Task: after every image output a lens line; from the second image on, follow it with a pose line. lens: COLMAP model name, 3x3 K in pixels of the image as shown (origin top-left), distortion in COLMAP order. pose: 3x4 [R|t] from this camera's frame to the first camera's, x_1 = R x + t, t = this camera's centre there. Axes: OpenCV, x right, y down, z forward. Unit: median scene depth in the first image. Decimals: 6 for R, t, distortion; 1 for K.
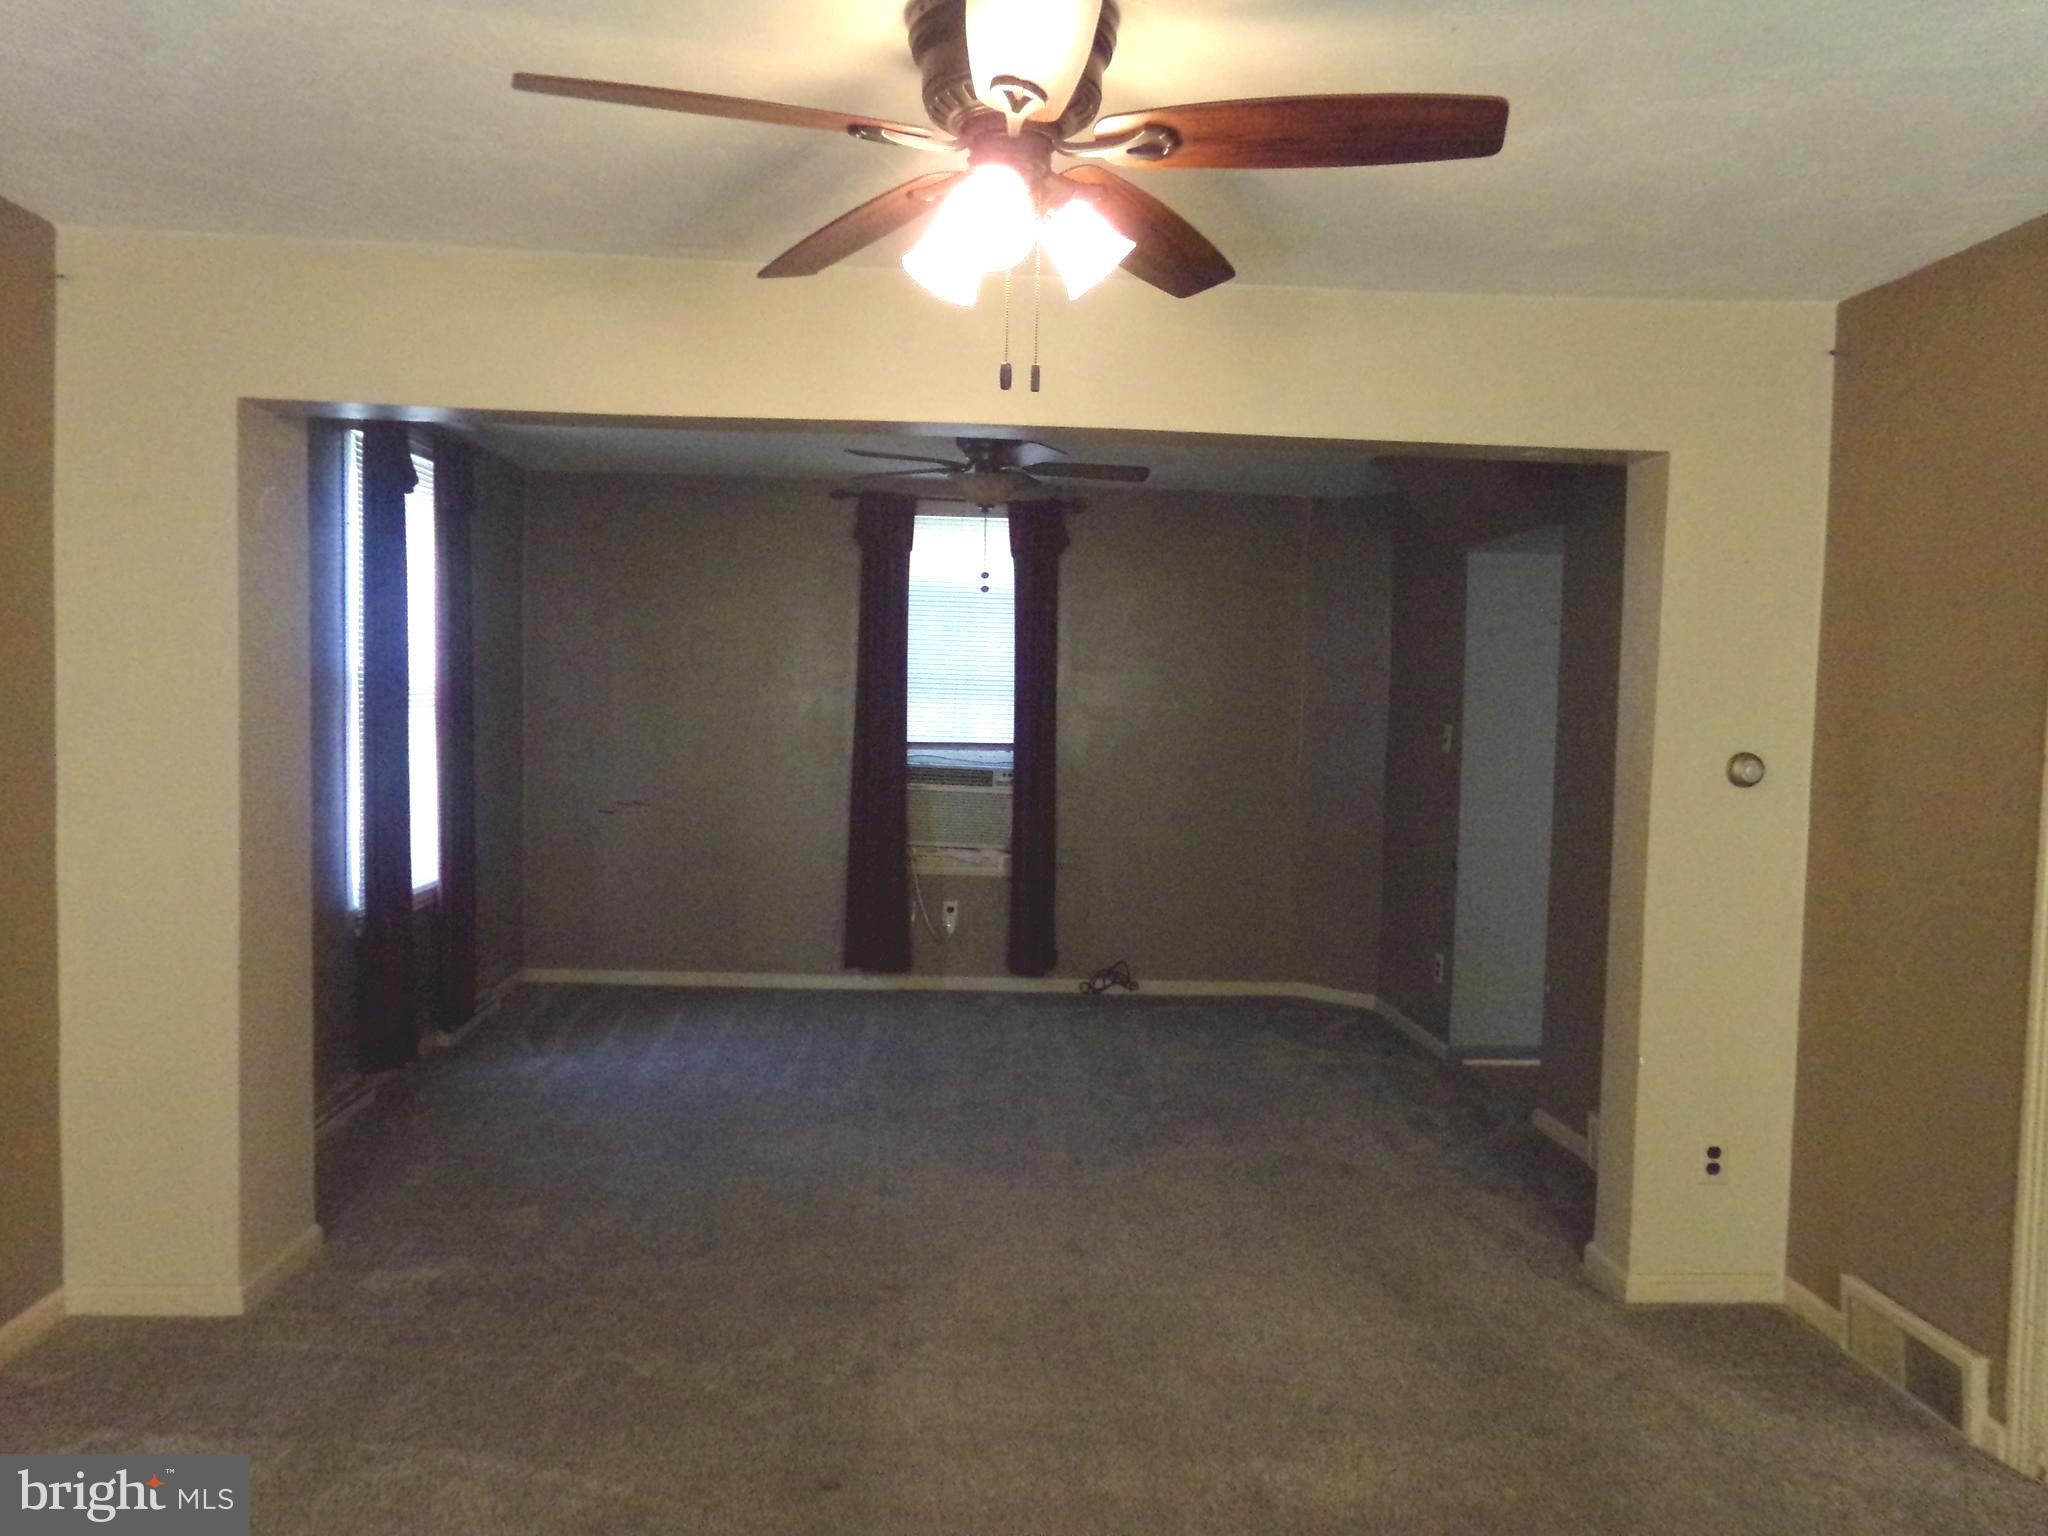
lens RADIAL K [[1415.4, 0, 1037.8], [0, 1415.4, 767.1], [0, 0, 1]] dist [-0.059764, 0.103768]
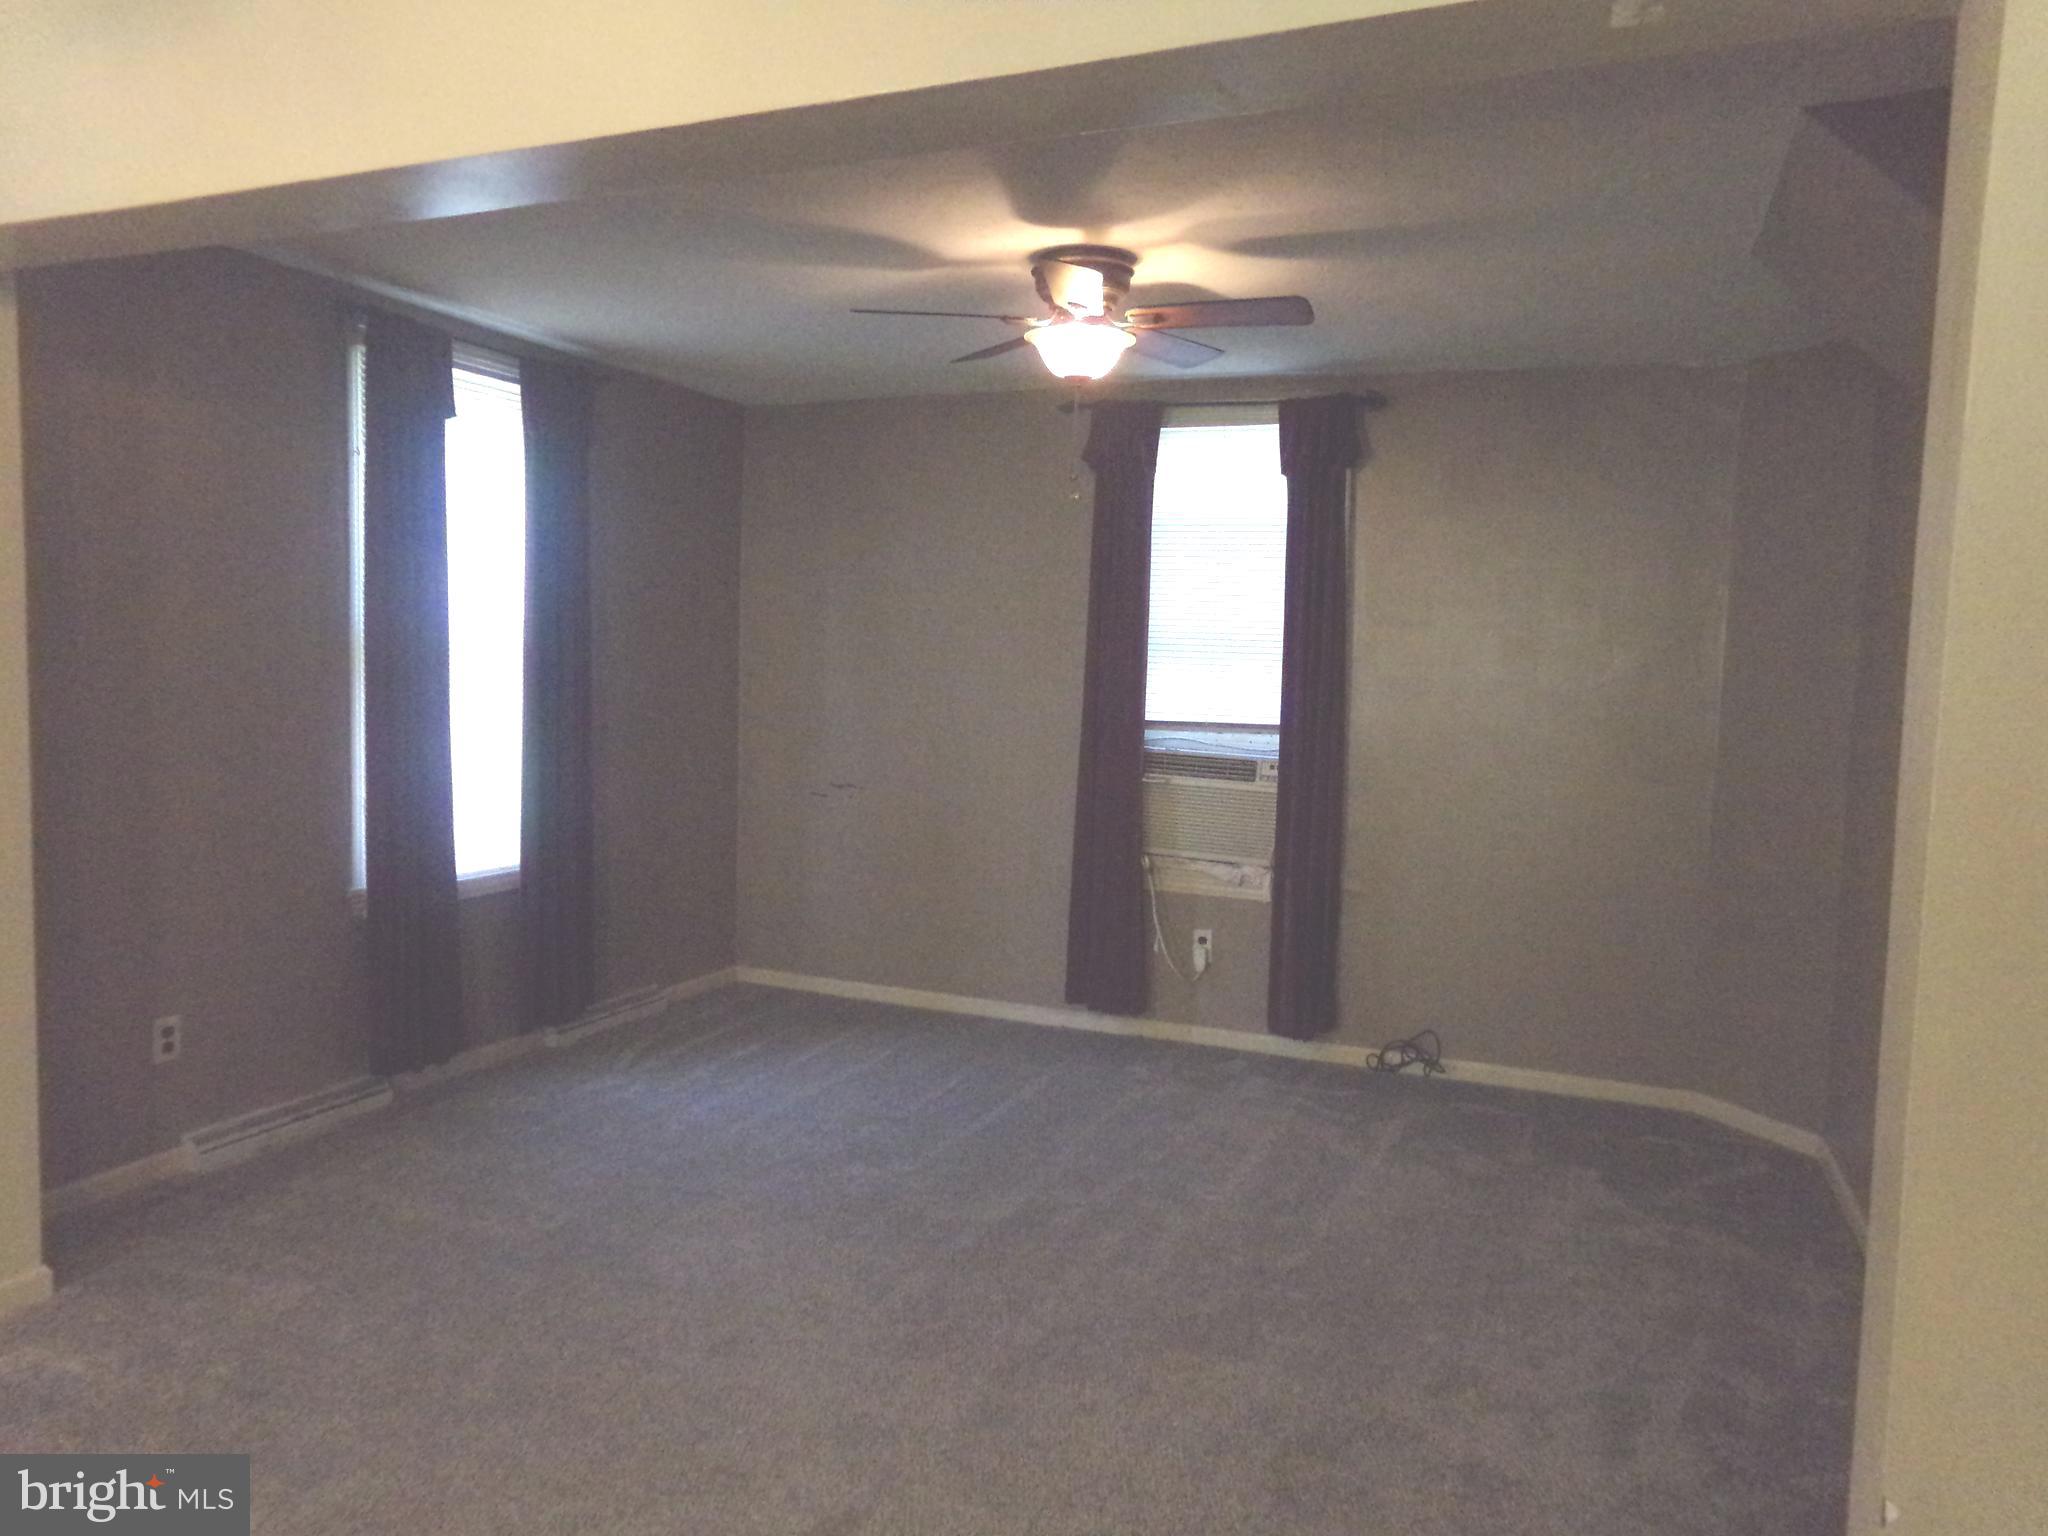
lens RADIAL K [[1415.4, 0, 1022.0], [0, 1415.4, 770.3], [0, 0, 1]] dist [-0.059764, 0.103768]
pose [[0.892169, 0.032374, -0.450540, 0.196494], [-0.031031, 0.999465, 0.010371, 0.003542], [0.450634, 0.004728, 0.892696, 0.272079]]
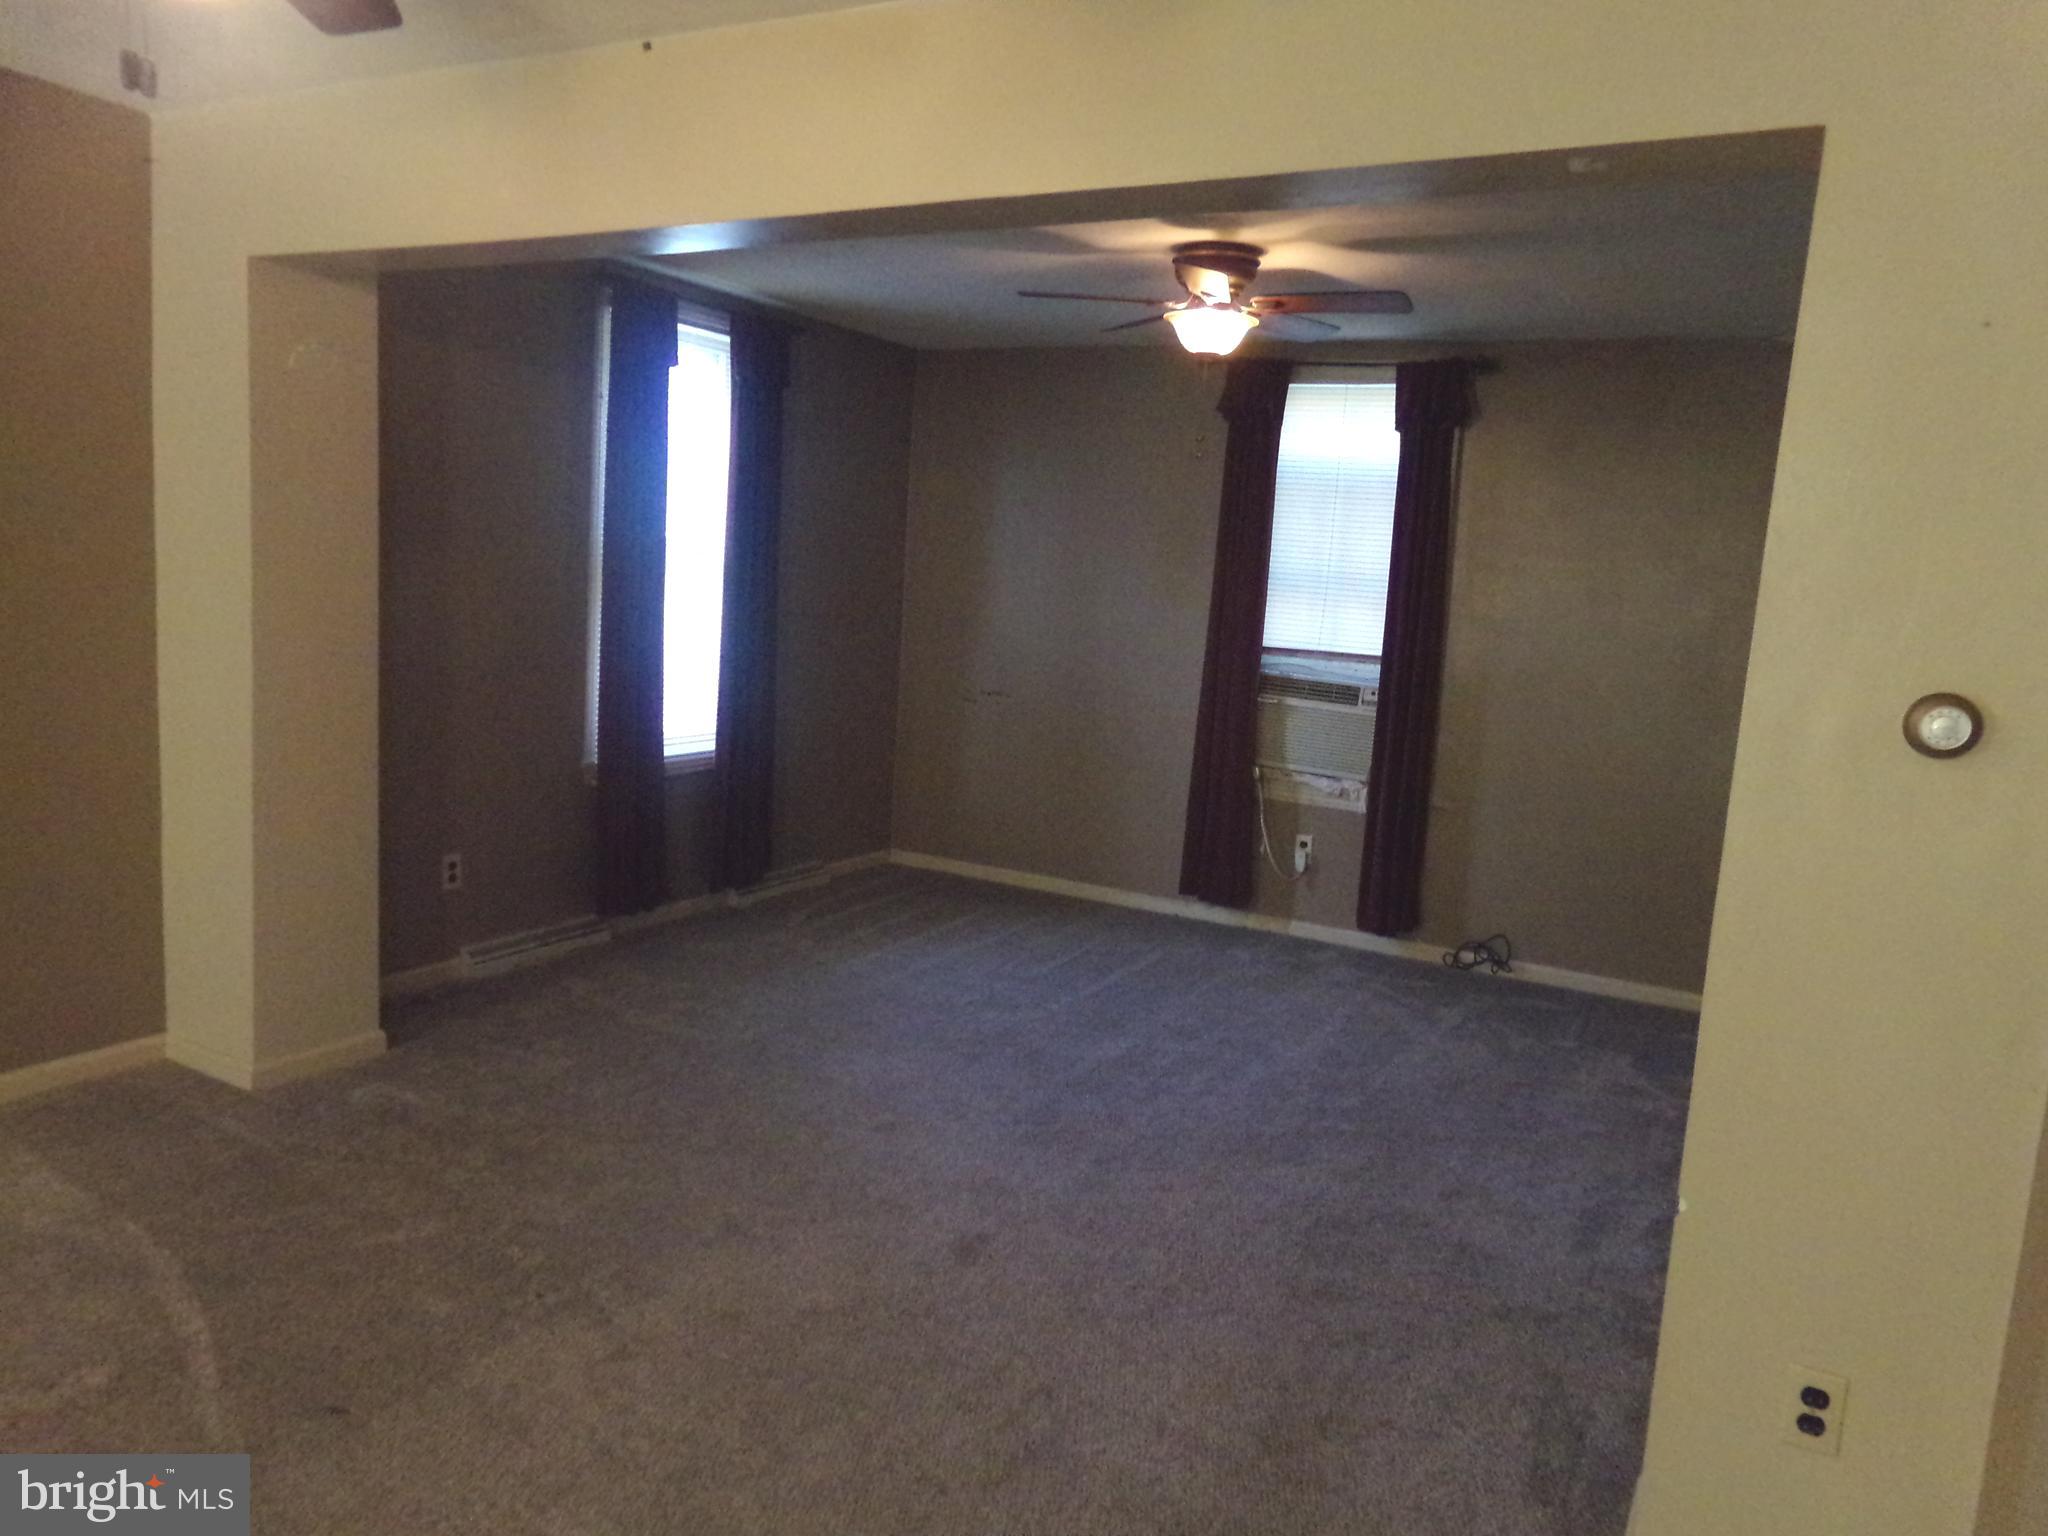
lens RADIAL K [[1415.4, 0, 1034.0], [0, 1415.4, 764.9], [0, 0, 1]] dist [-0.059764, 0.103768]
pose [[0.844746, 0.100617, -0.525624, 0.251288], [-0.073087, 0.994655, 0.072940, 0.001364], [0.530153, -0.023199, 0.847585, 0.183590]]
